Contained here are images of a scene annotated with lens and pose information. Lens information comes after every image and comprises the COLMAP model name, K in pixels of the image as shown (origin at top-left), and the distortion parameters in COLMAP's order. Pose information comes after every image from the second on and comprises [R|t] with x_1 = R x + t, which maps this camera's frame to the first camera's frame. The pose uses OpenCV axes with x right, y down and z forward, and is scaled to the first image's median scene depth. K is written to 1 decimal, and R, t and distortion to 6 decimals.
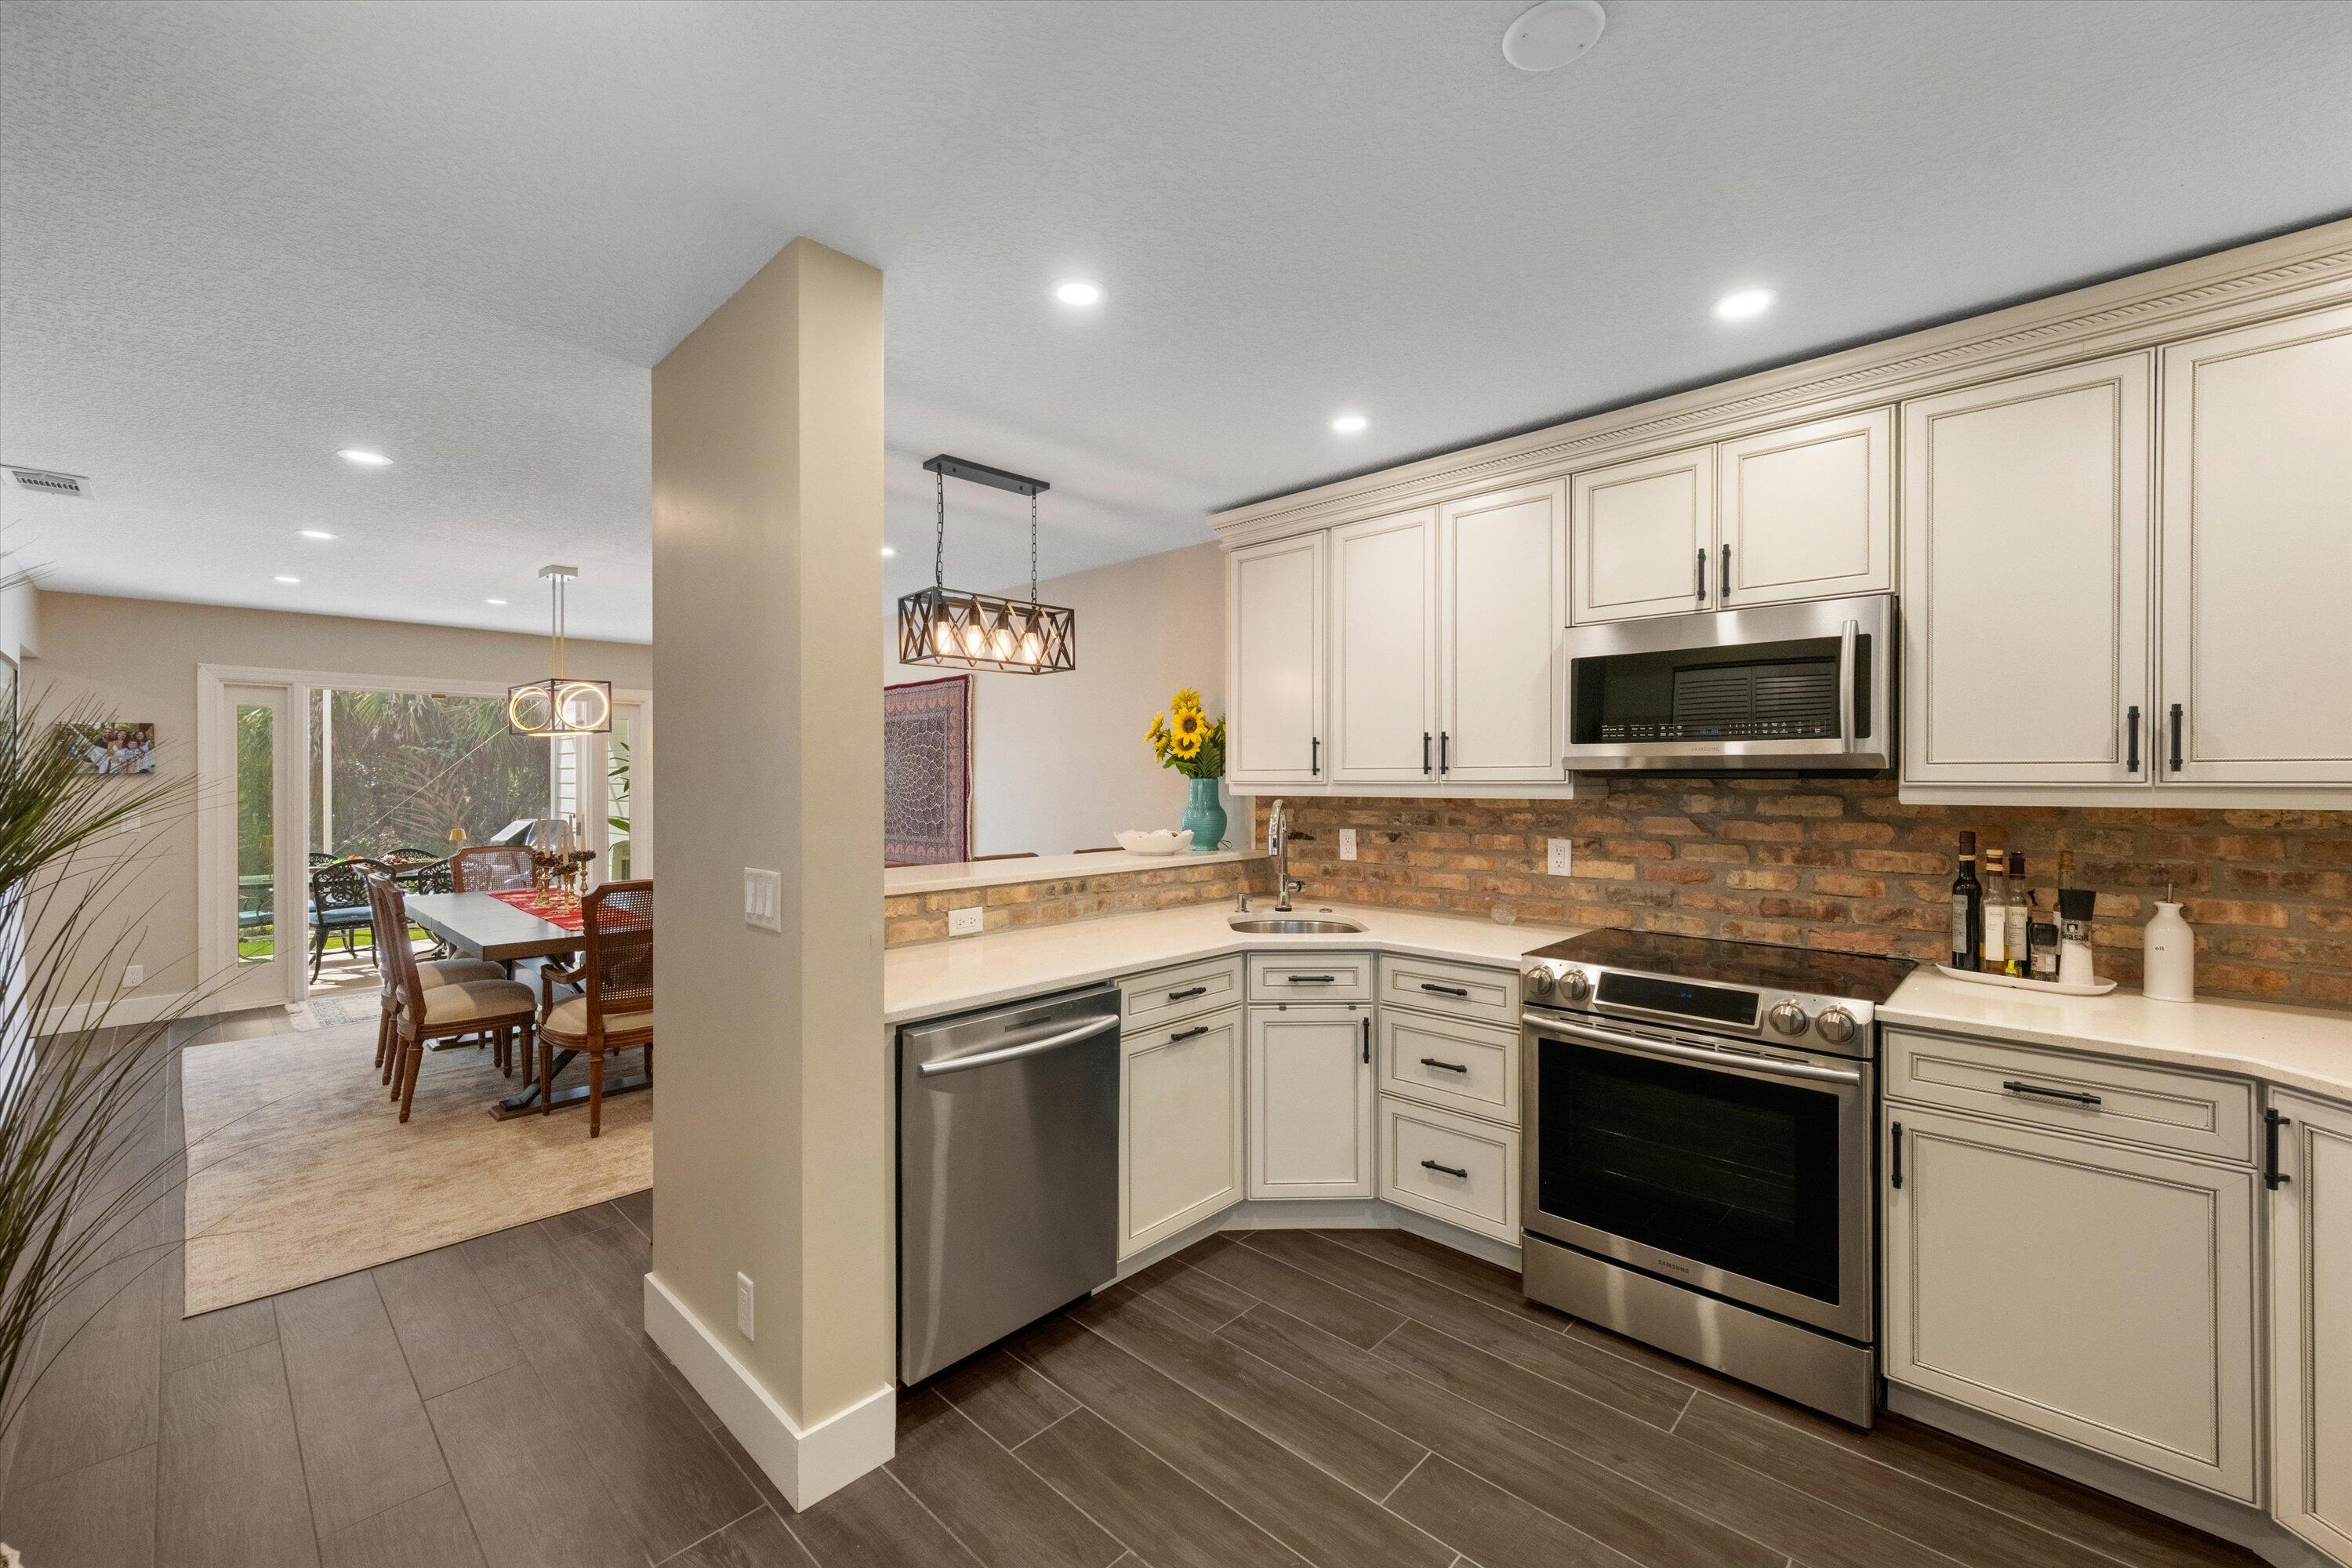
lens RADIAL K [[957.2, 0, 1188.3], [0, 957.2, 779.8], [0, 0, 1]] dist [0.006592, -0.000059]
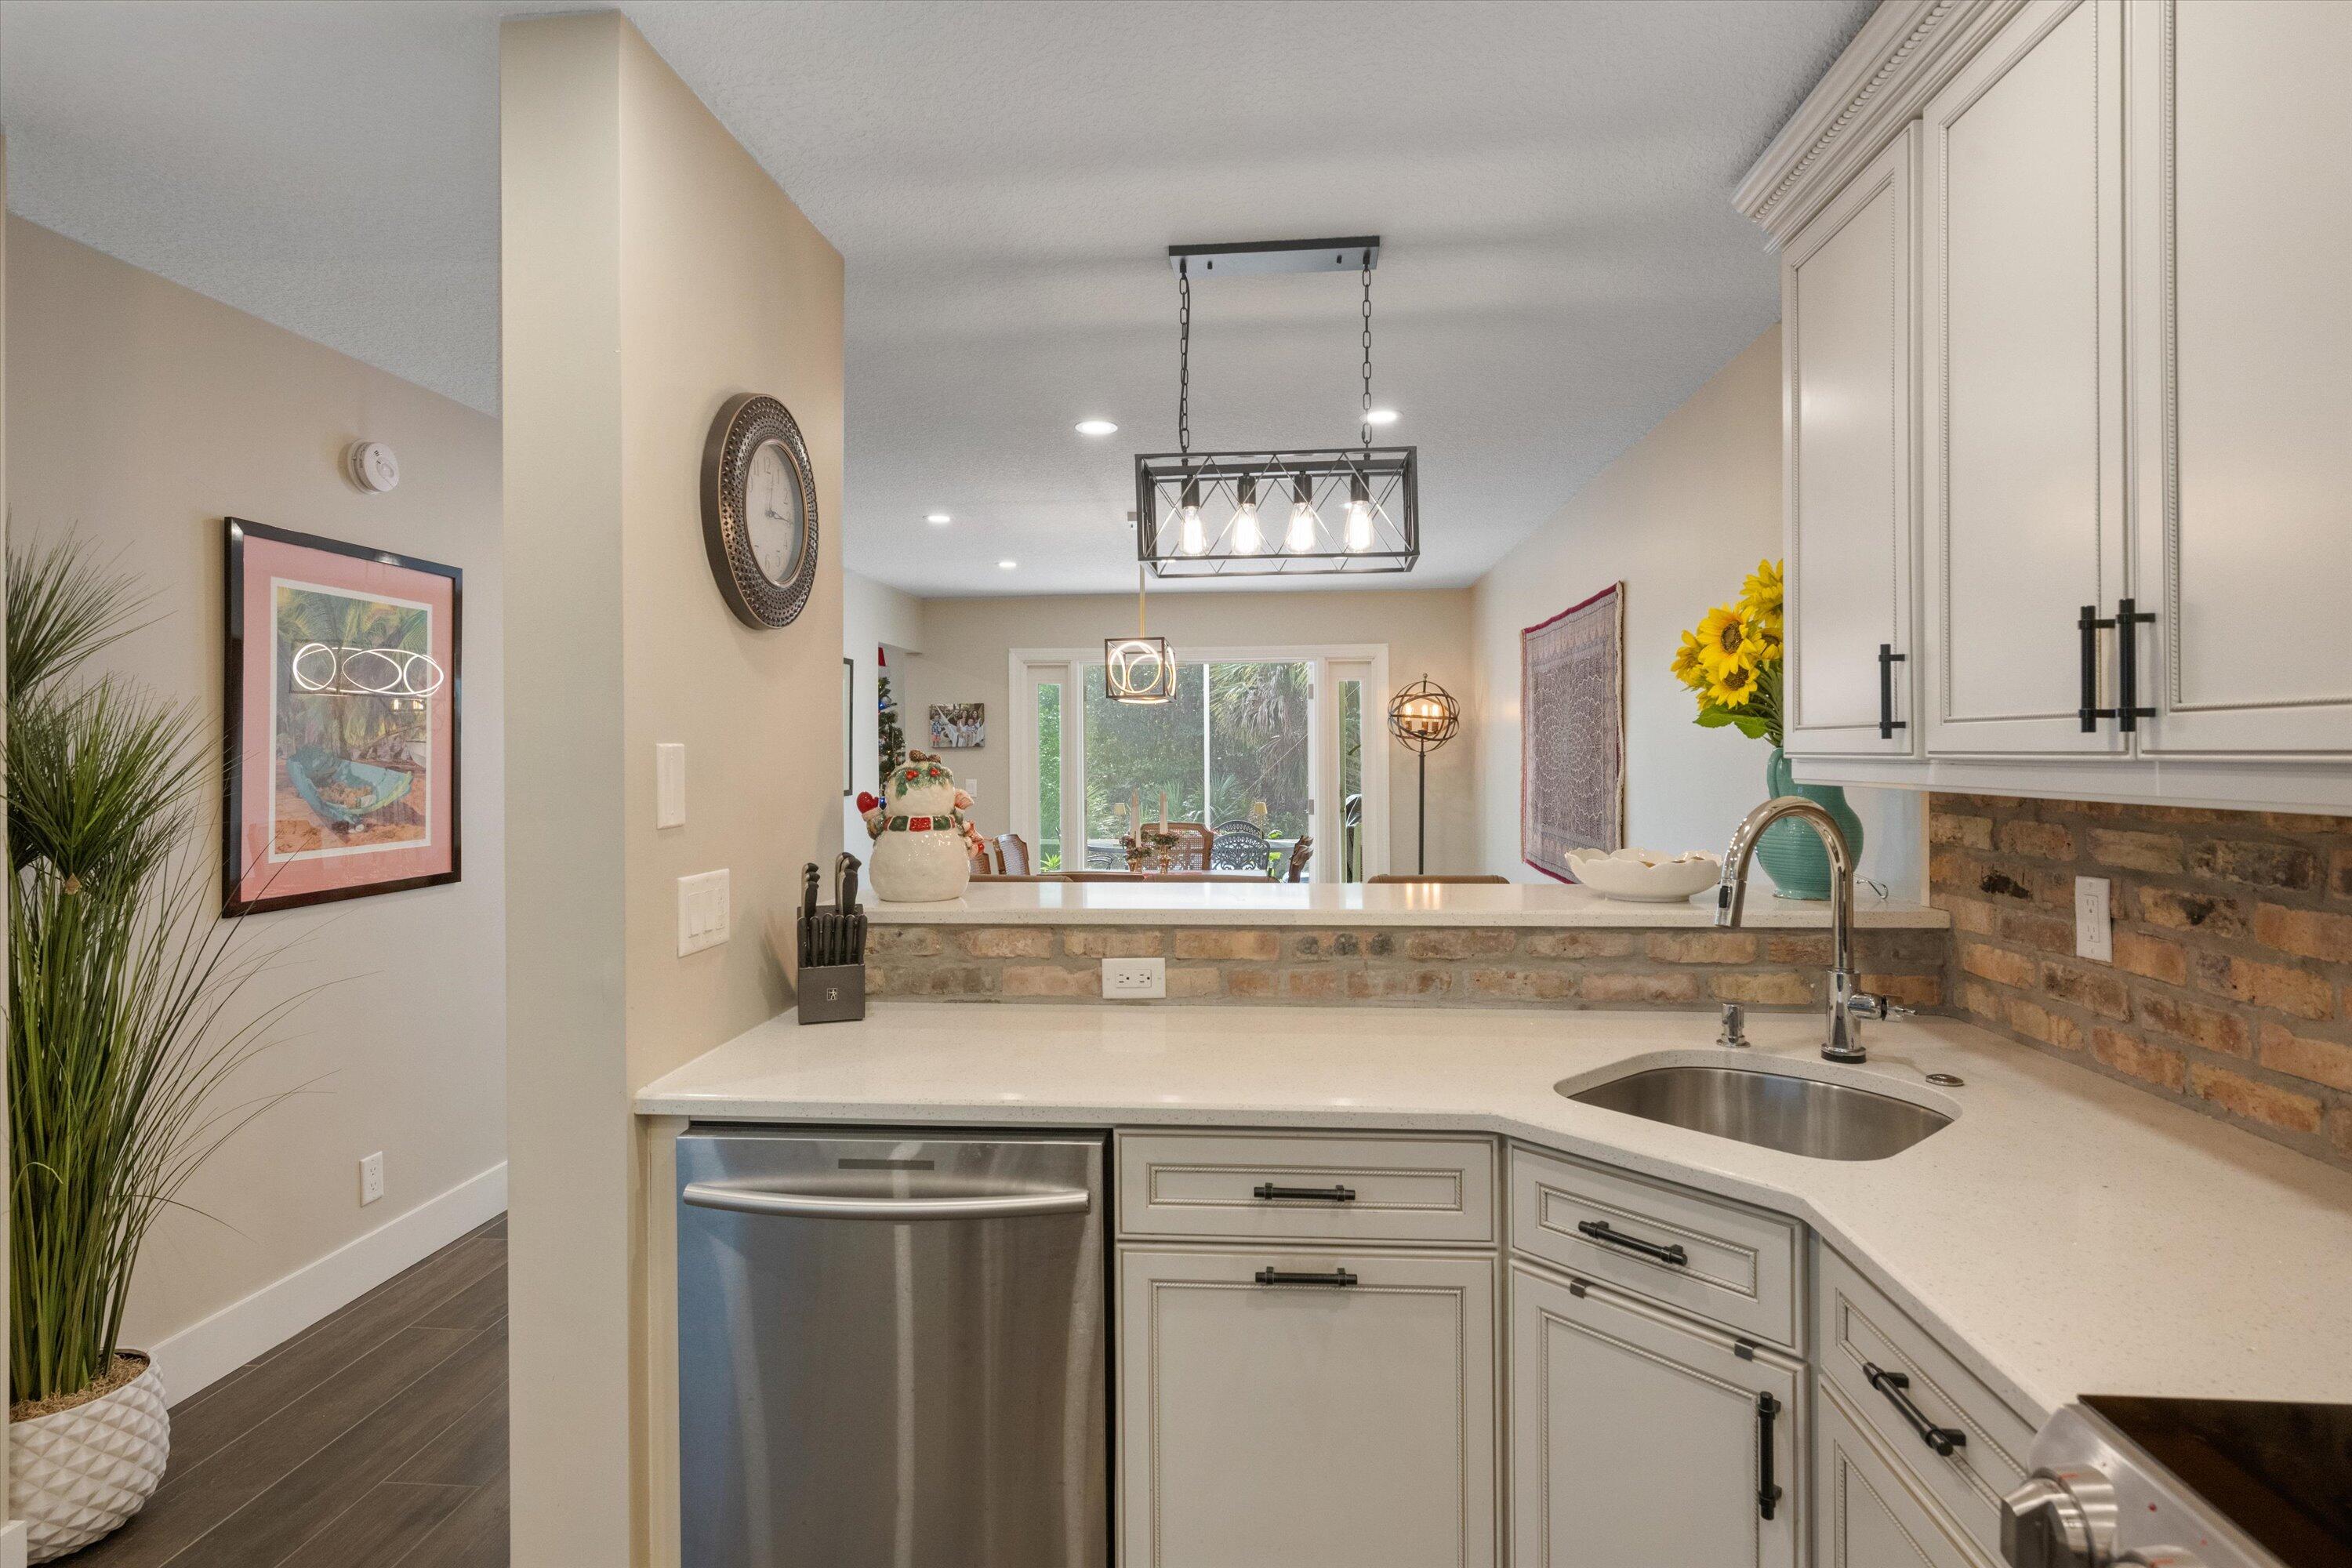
lens RADIAL K [[1219.2, 0, 1167.7], [0, 1219.2, 750.0], [0, 0, 1]] dist [-0.004179, -0.001681]
pose [[0.616909, -0.003051, -0.787029, 0.356252], [0.003803, 0.999992, -0.000896, -0.000647], [0.787026, -0.002440, 0.616916, 0.456307]]
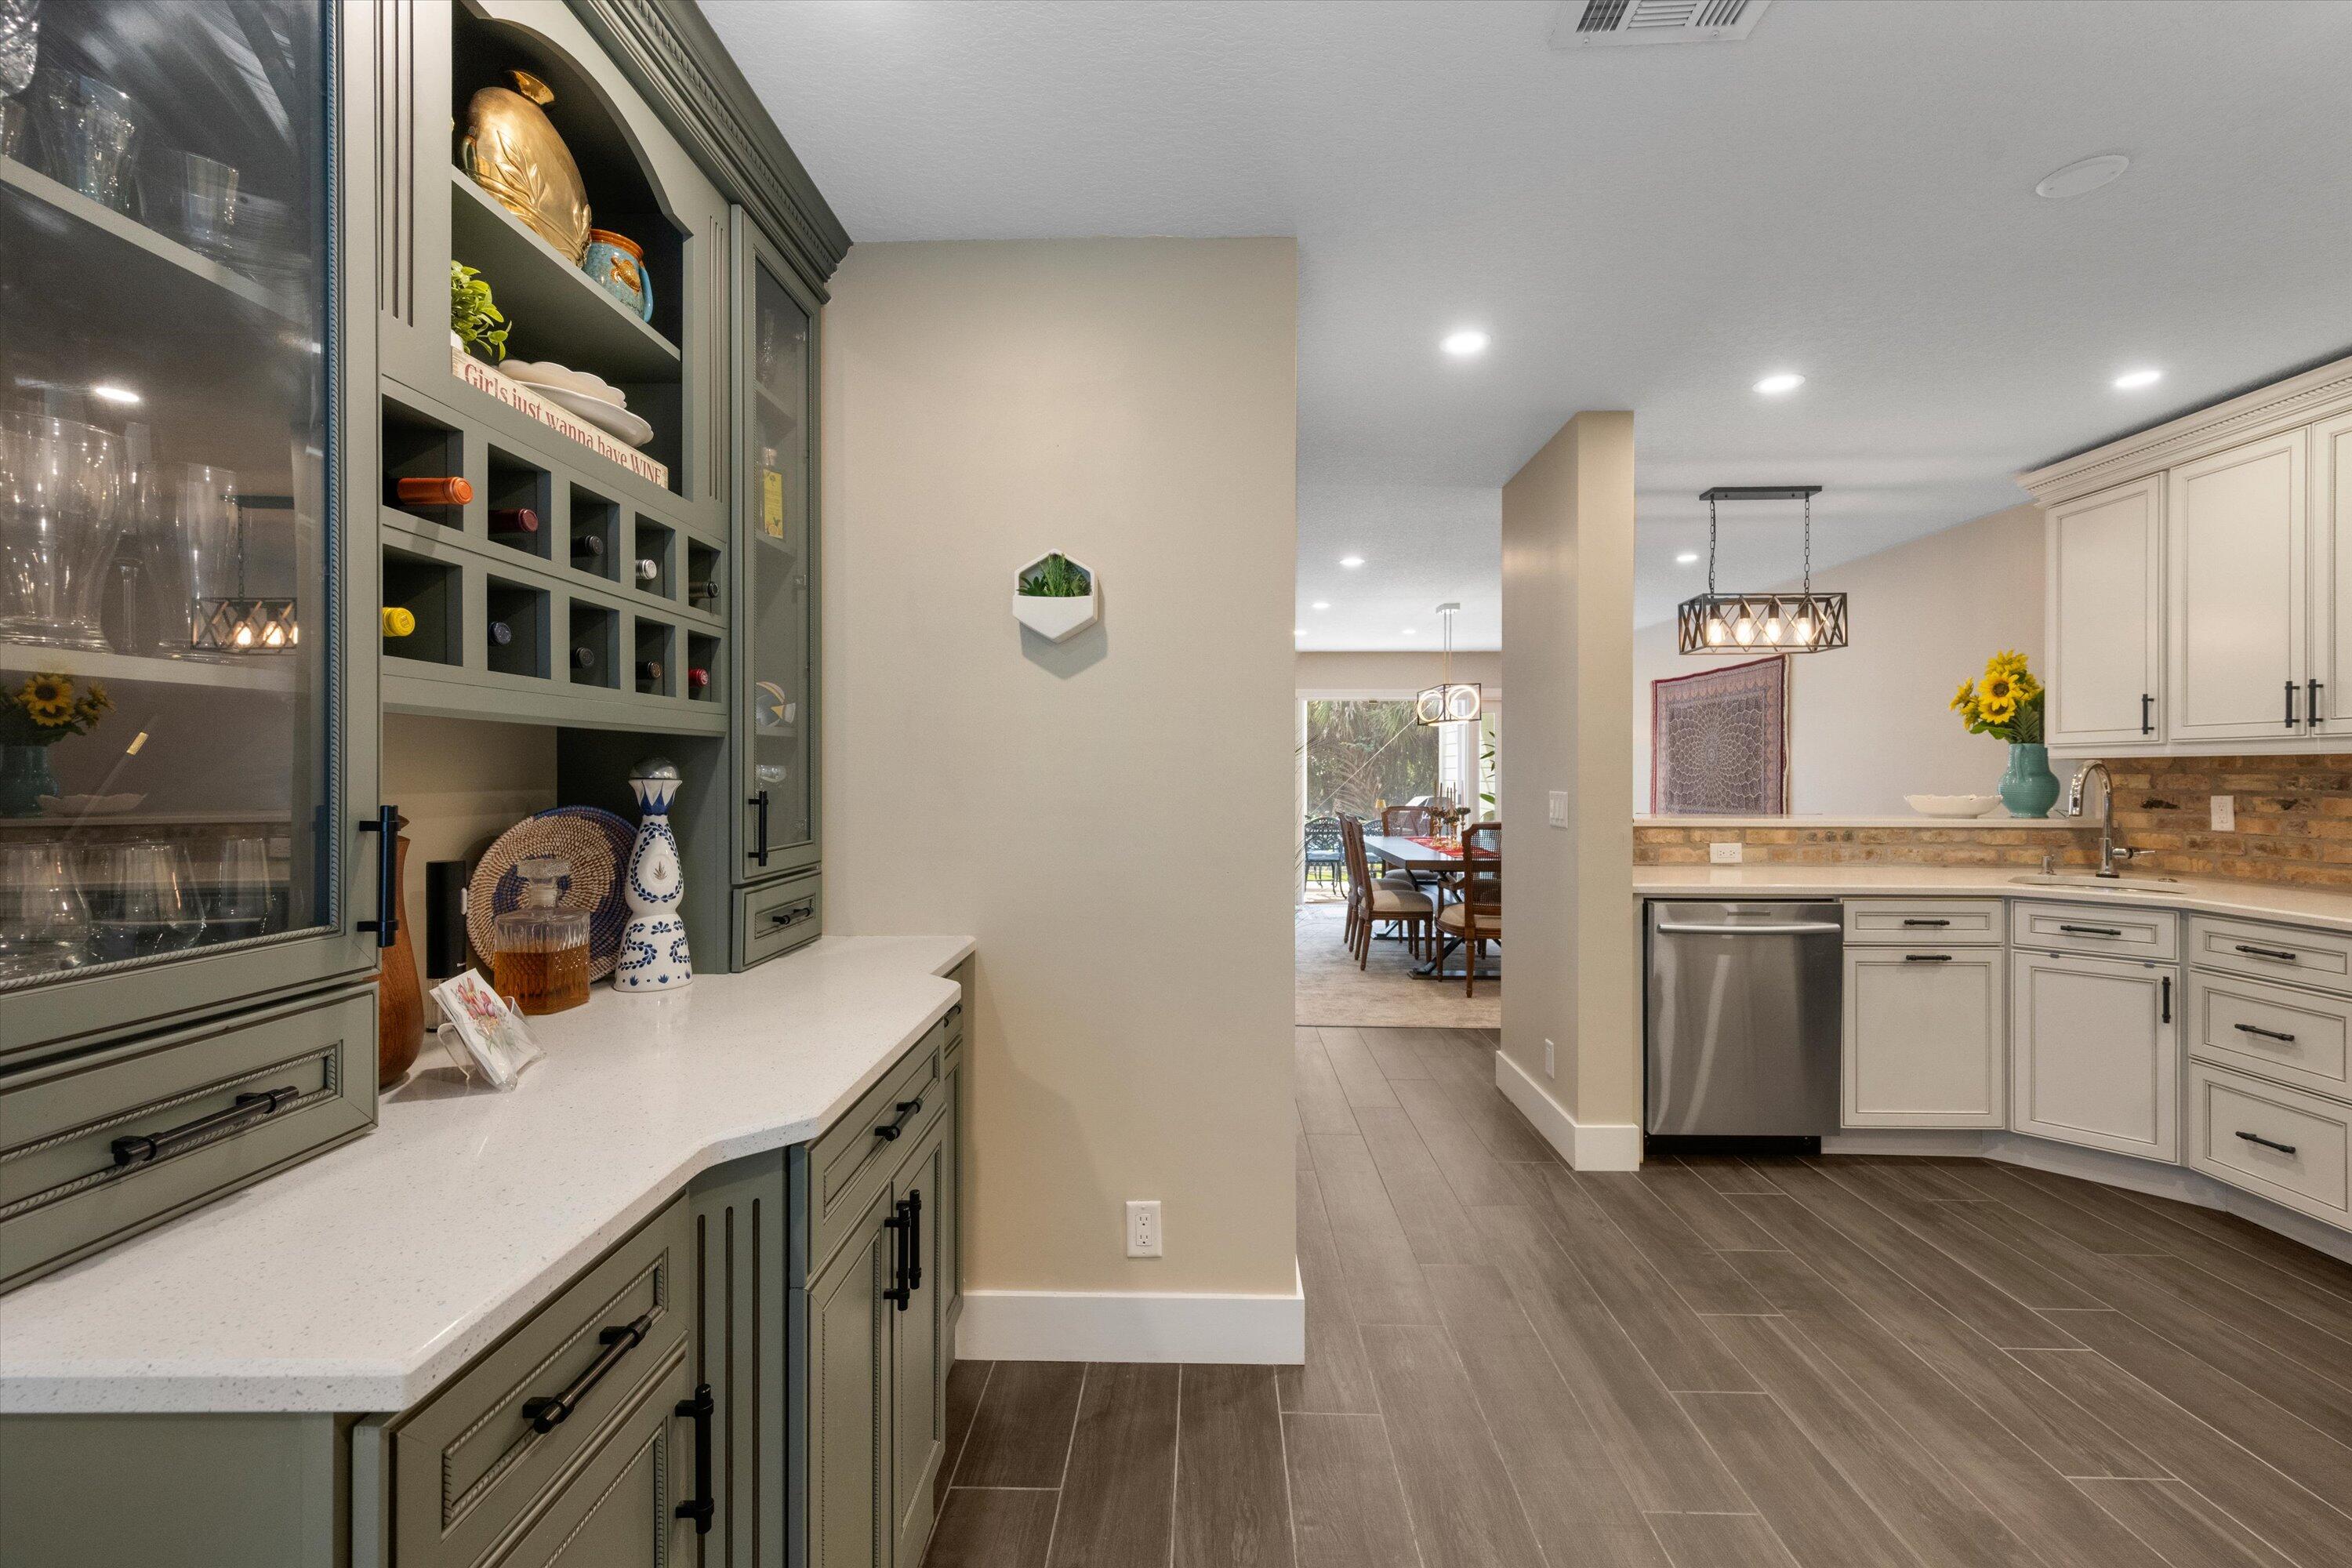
lens RADIAL K [[998.0, 0, 1171.6], [0, 998.0, 771.7], [0, 0, 1]] dist [0.001187, 0.000633]
pose [[0.663496, 0.001898, -0.748178, 0.237567], [-0.004204, 0.999990, -0.001191, 0.038143], [0.748168, 0.003936, 0.663497, -0.380061]]
